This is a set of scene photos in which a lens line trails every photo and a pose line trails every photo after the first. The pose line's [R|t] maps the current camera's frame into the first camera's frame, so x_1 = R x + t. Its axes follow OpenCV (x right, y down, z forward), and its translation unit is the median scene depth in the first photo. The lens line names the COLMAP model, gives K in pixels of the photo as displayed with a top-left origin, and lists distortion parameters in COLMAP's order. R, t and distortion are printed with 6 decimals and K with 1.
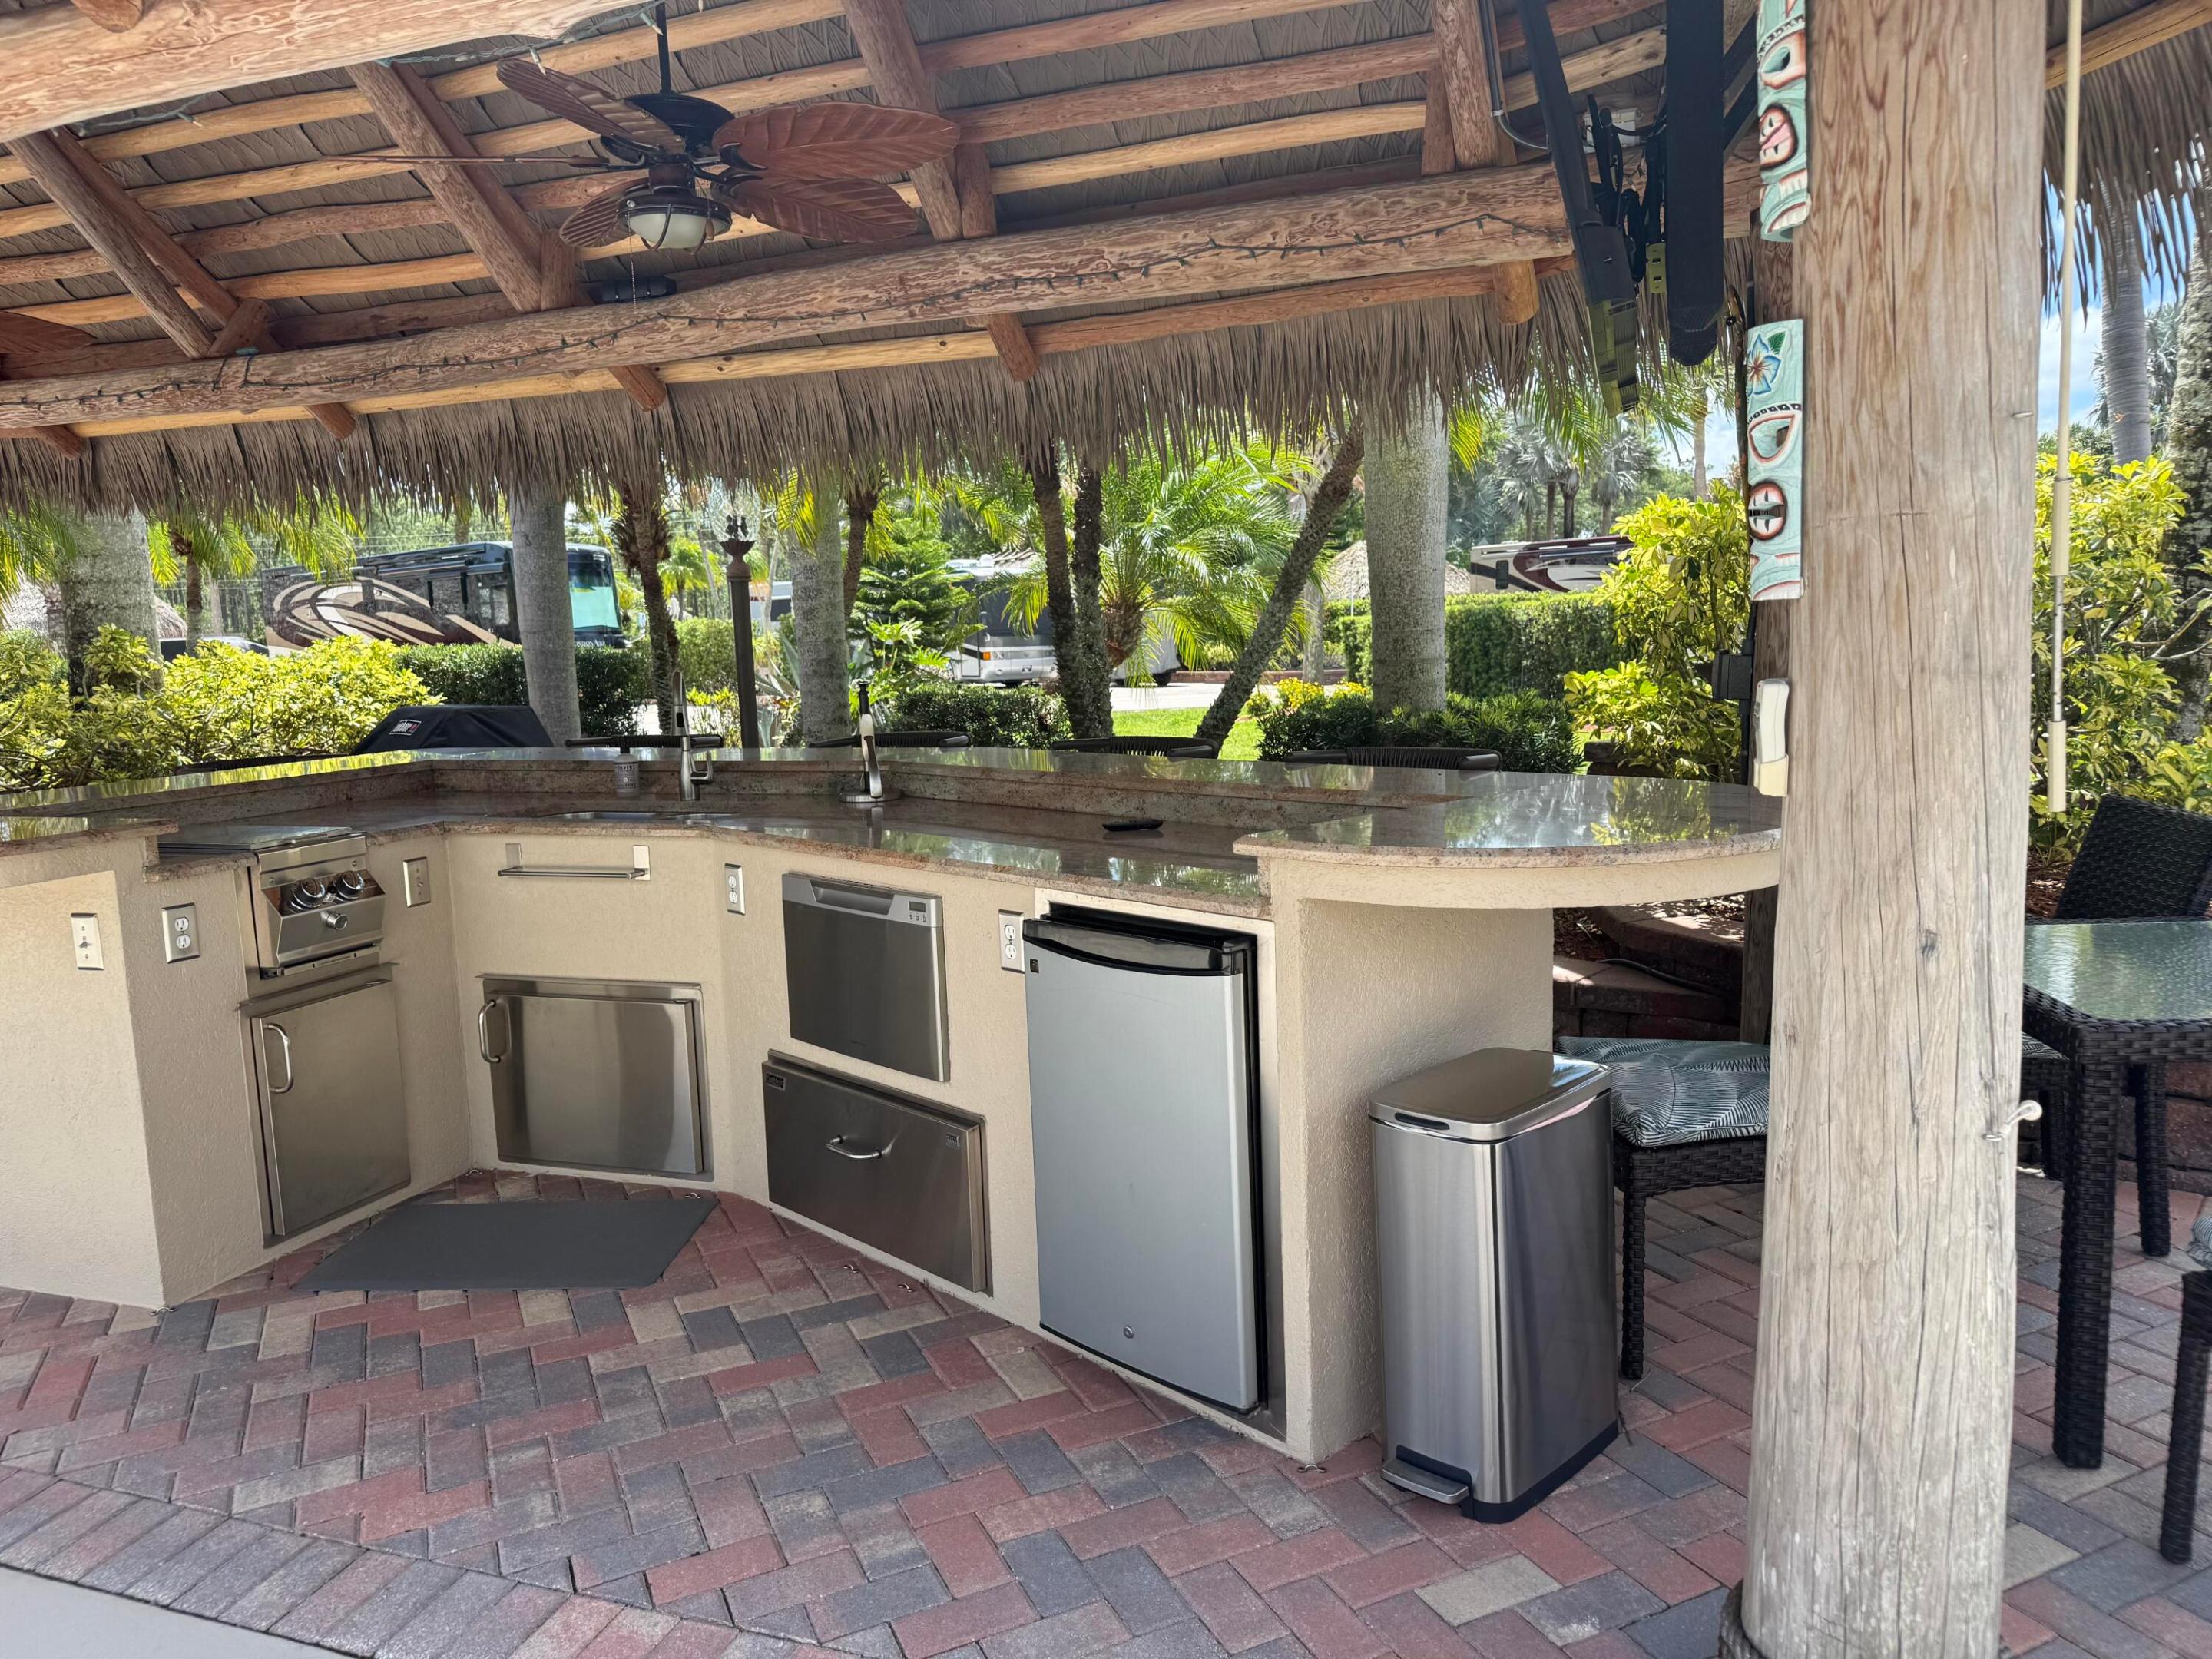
lens RADIAL K [[1562.3, 0, 1103.4], [0, 1562.3, 830.9], [0, 0, 1]] dist [0.086350, -0.123838]
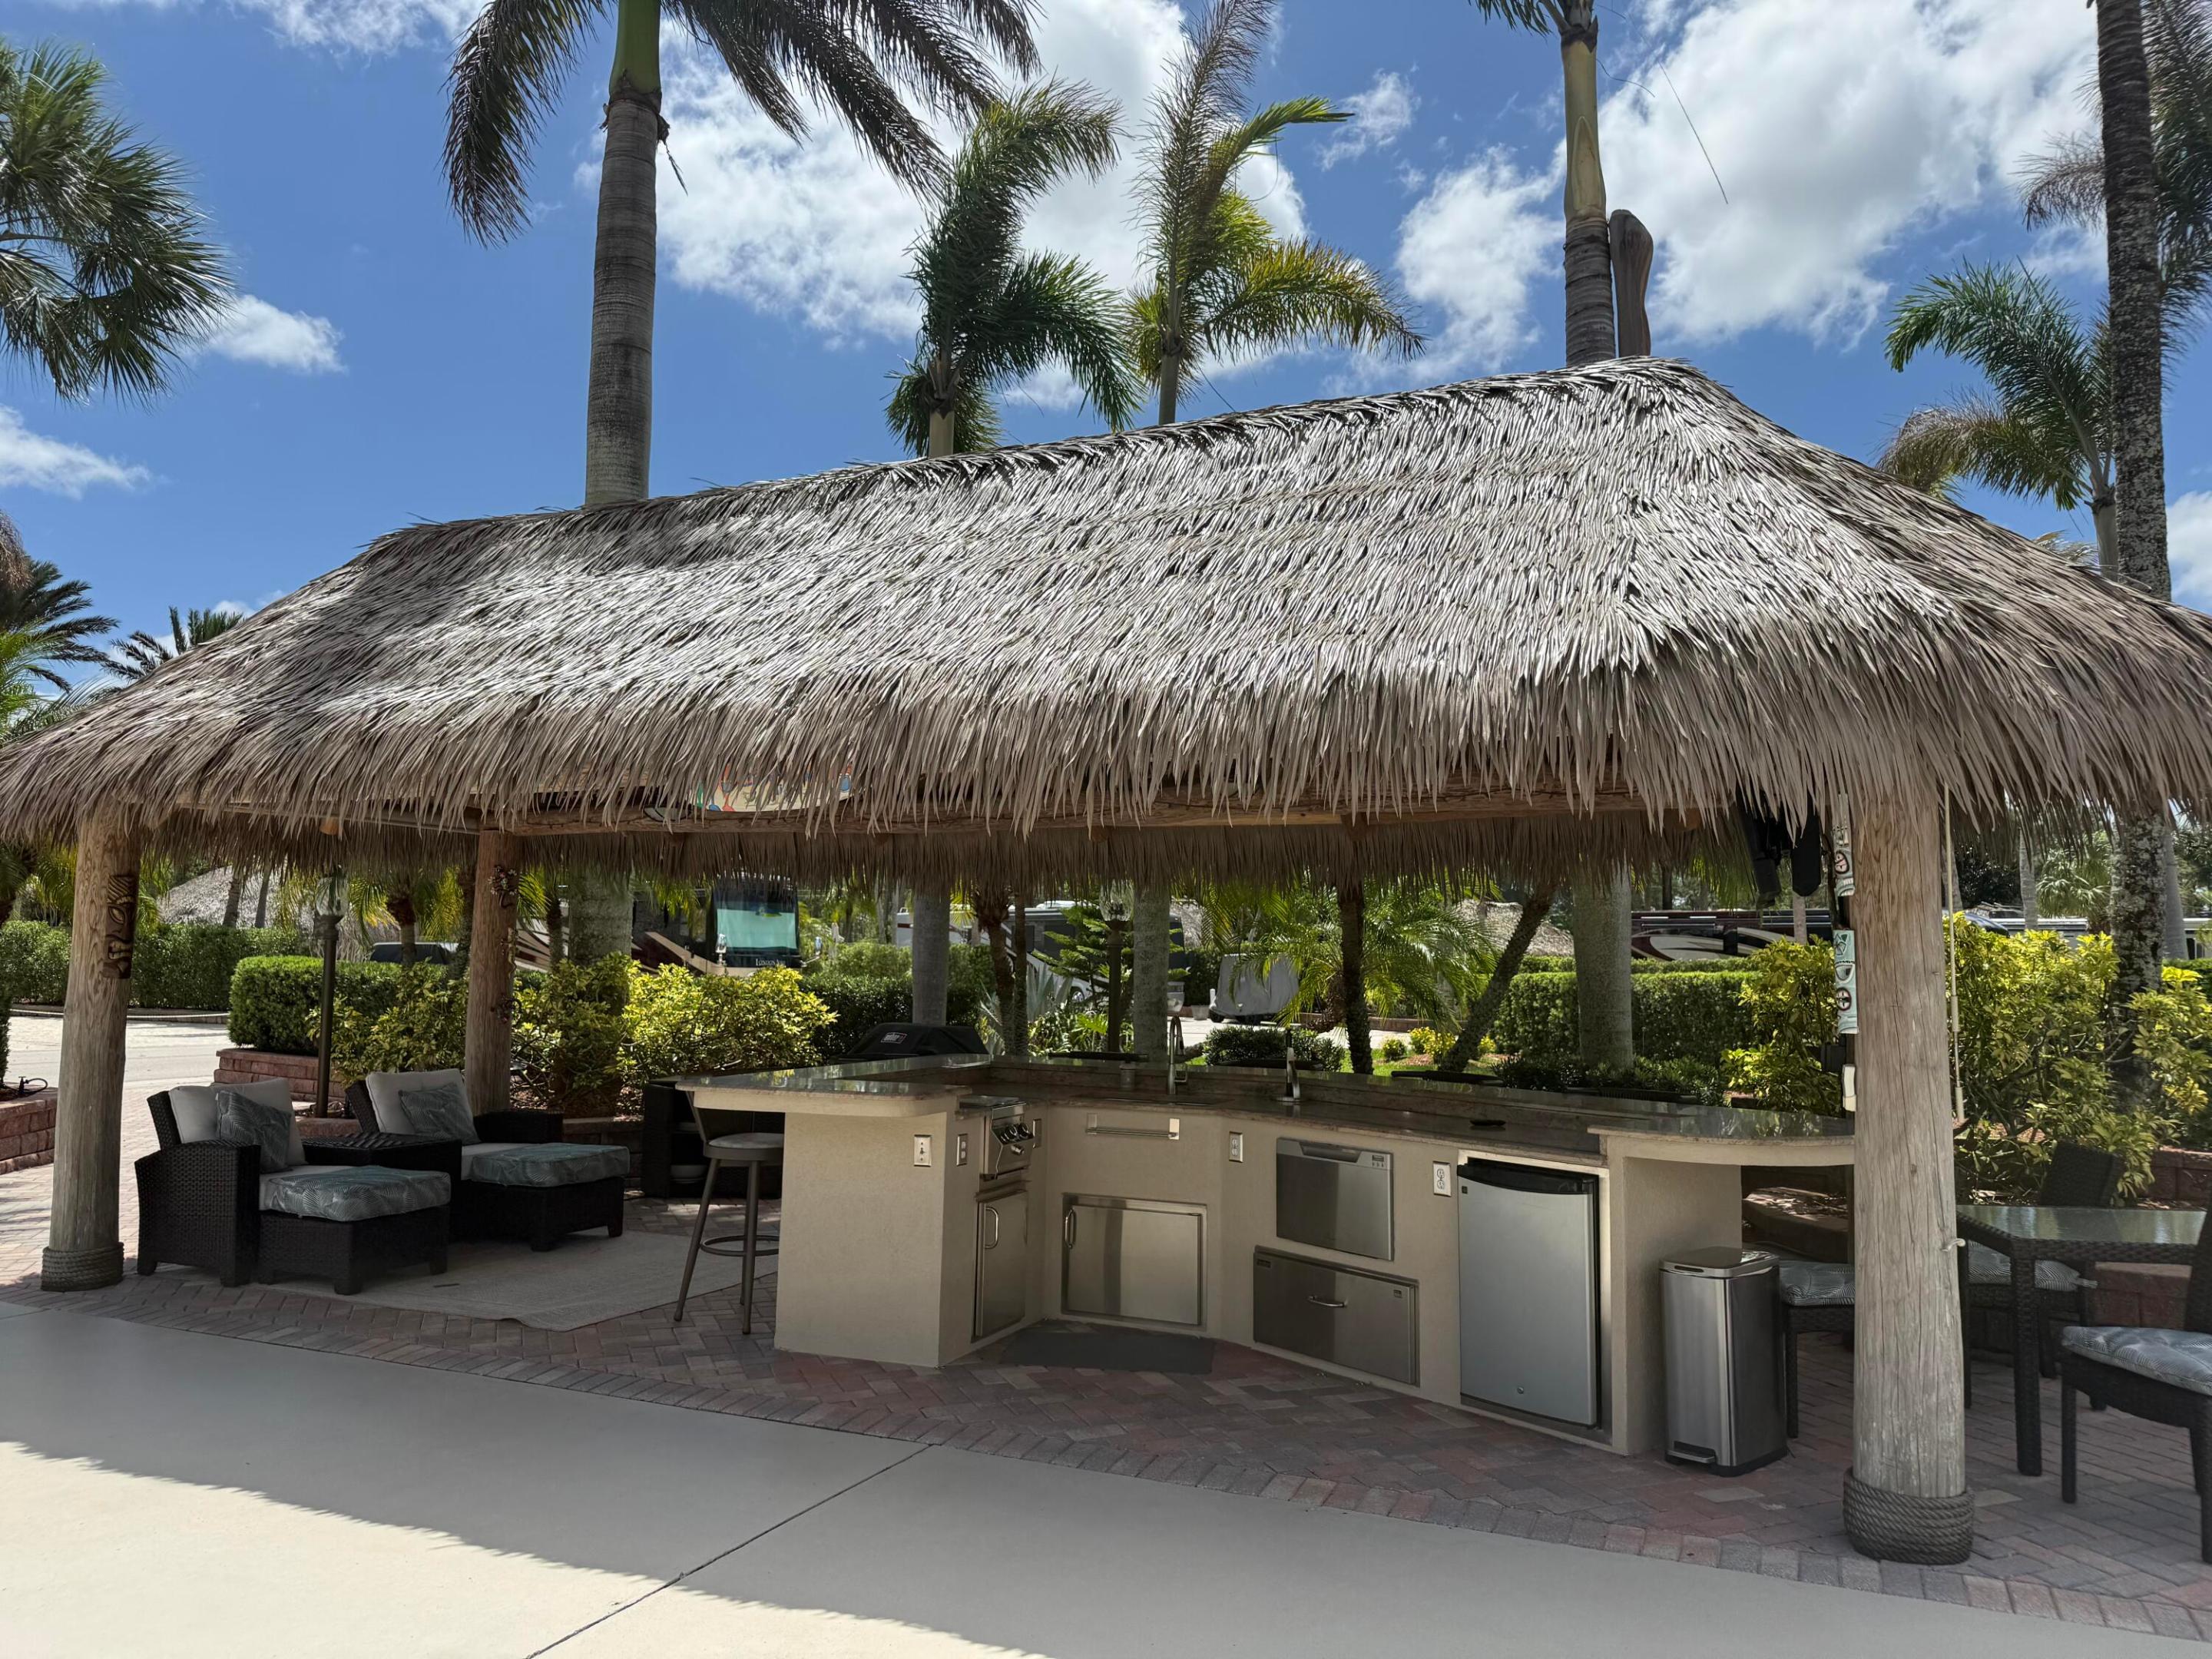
lens RADIAL K [[1568.0, 0, 1114.2], [0, 1568.0, 836.2], [0, 0, 1]] dist [0.130853, -0.207505]
pose [[0.997536, 0.049090, -0.050113, -0.306563], [-0.058391, 0.976952, -0.205319, 0.068038], [0.038879, 0.207739, 0.977411, -0.776999]]
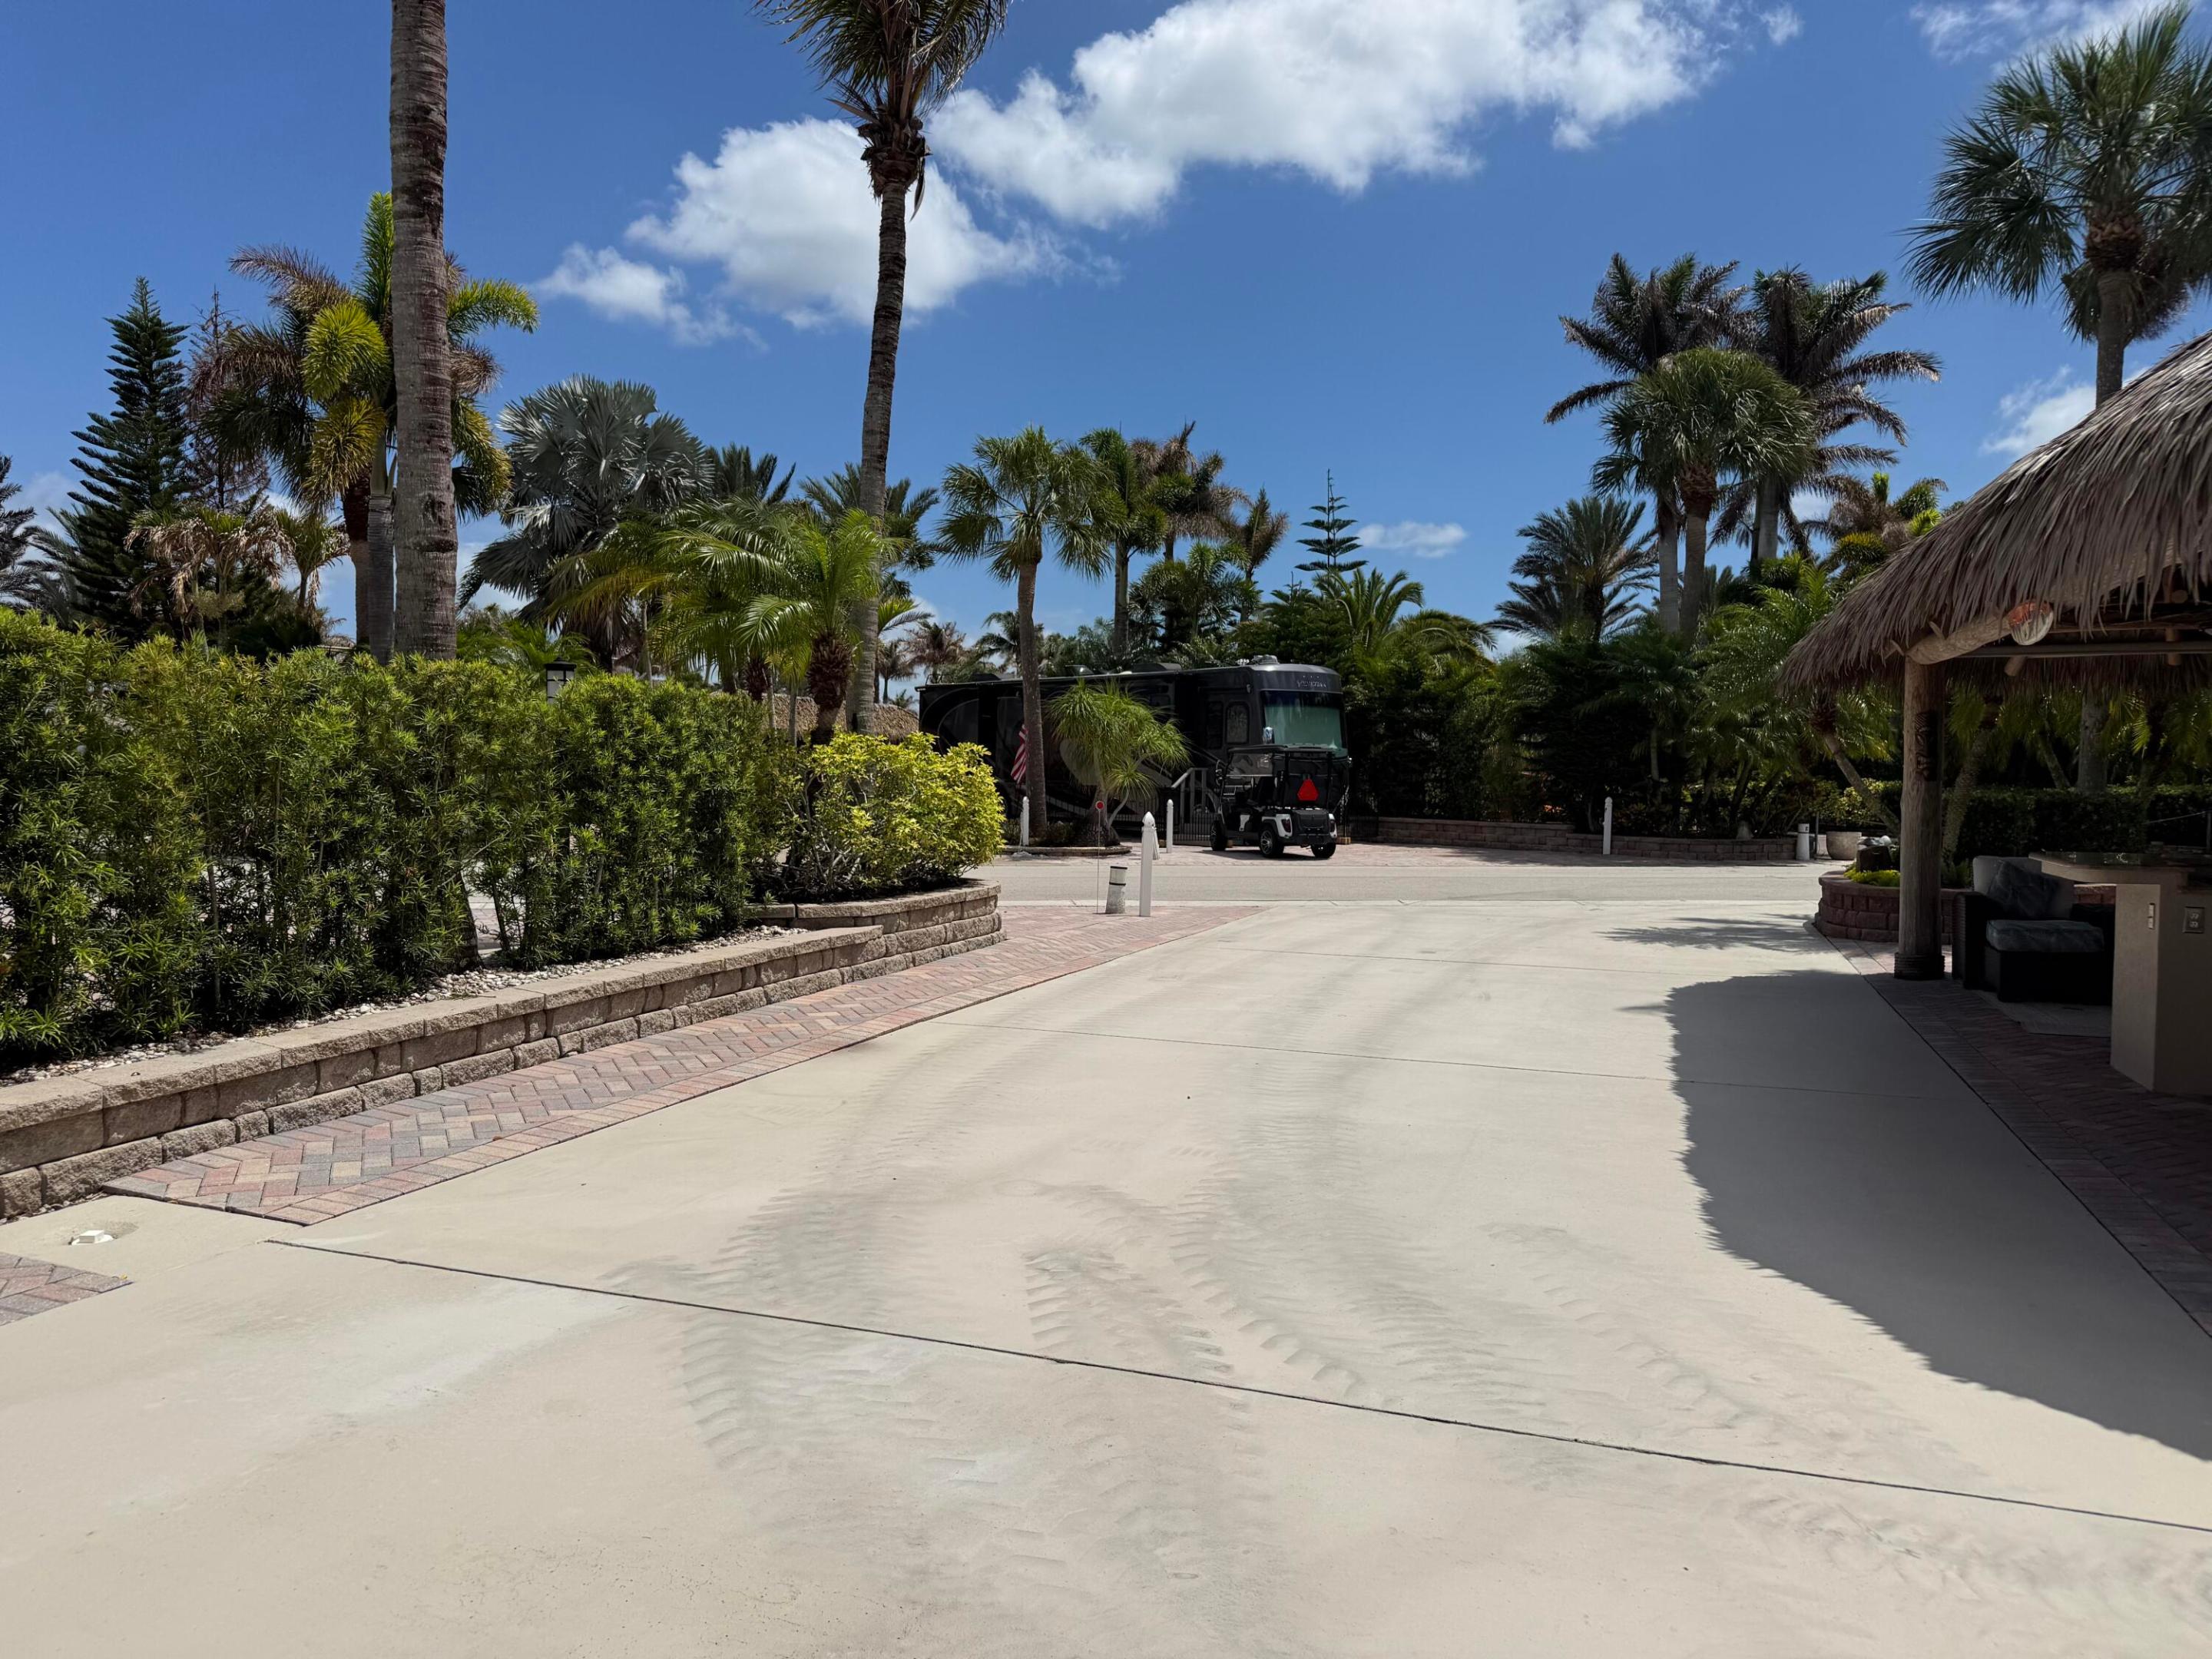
lens RADIAL K [[1568.0, 0, 1114.2], [0, 1568.0, 836.2], [0, 0, 1]] dist [0.130853, -0.207505]
pose [[0.023121, 0.075916, -0.996846, 1.375300], [-0.135469, 0.988154, 0.072112, -0.003465], [0.990512, 0.133374, 0.033132, -0.459907]]
